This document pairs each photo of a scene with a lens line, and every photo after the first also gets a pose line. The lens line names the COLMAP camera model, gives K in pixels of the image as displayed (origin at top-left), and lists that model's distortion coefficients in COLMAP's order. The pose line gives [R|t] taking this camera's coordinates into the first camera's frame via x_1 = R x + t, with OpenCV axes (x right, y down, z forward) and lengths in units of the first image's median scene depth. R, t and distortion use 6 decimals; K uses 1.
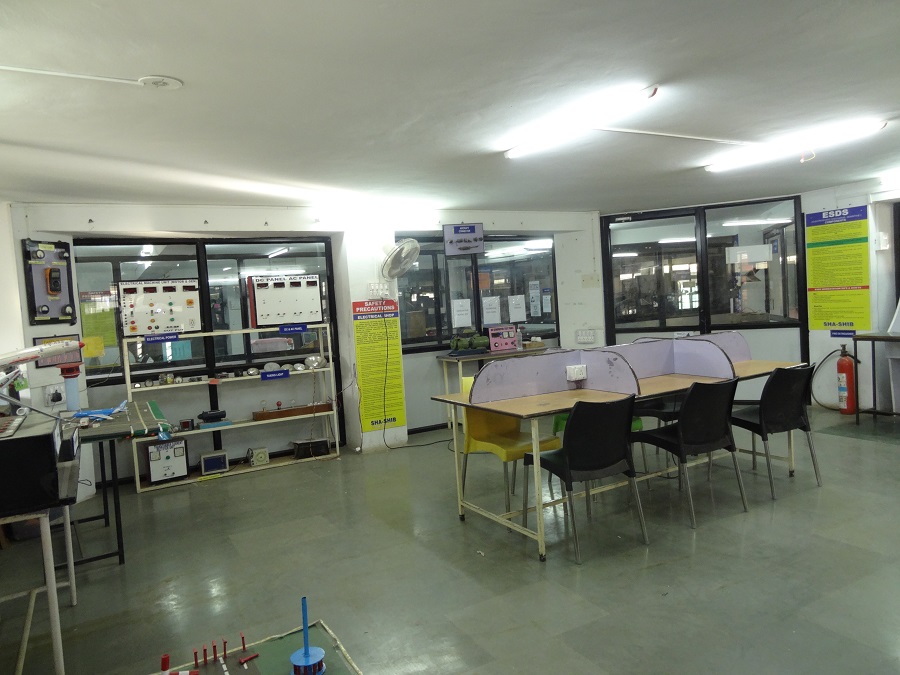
lens RADIAL K [[634.6, 0, 448.9], [0, 634.6, 334.4], [0, 0, 1]] dist [0.011358, -0.000444]
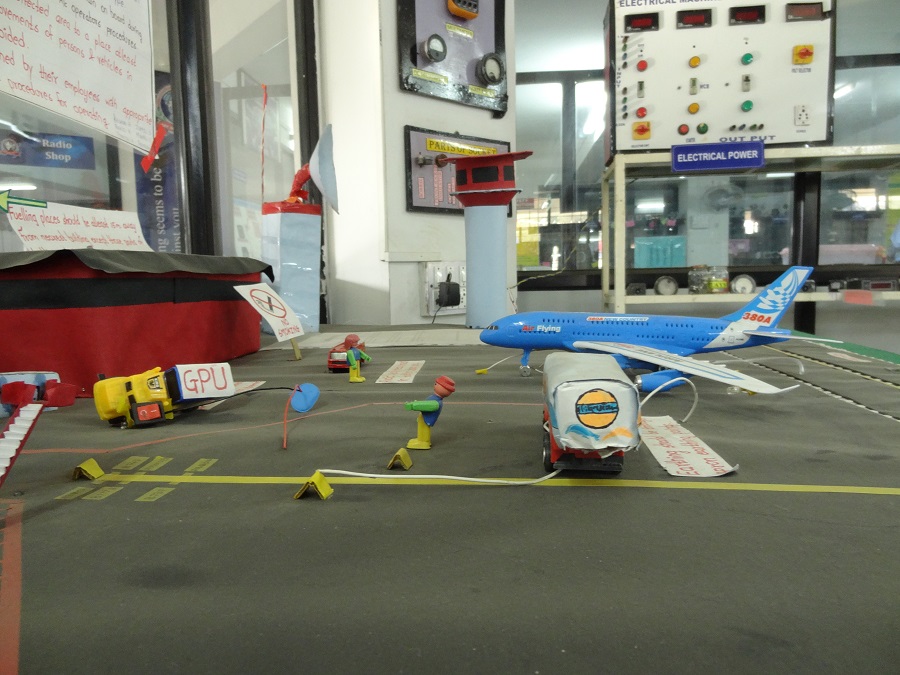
lens RADIAL K [[634.6, 0, 448.5], [0, 634.6, 338.1], [0, 0, 1]] dist [0.011358, -0.000444]
pose [[0.825614, 0.100465, -0.555219, -0.342513], [-0.063716, 0.994327, 0.085174, 0.077689], [0.560626, -0.034944, 0.827332, 0.582533]]
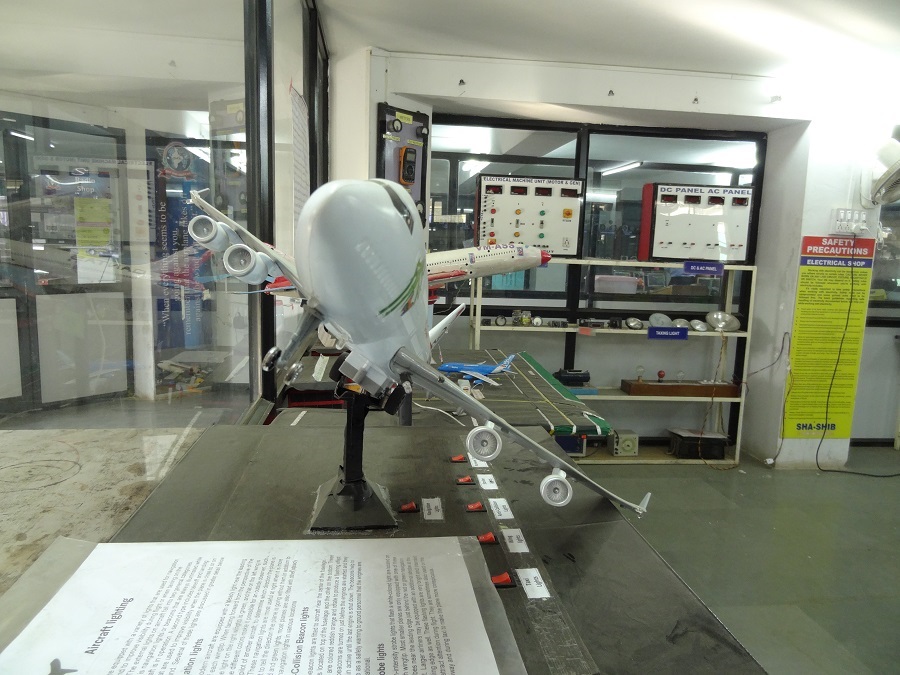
lens RADIAL K [[634.6, 0, 445.2], [0, 634.6, 337.0], [0, 0, 1]] dist [0.011358, -0.000444]
pose [[0.915217, 0.155832, -0.371611, -0.238381], [-0.117643, 0.985351, 0.123463, 0.012281], [0.385406, -0.069278, 0.920143, 0.284605]]
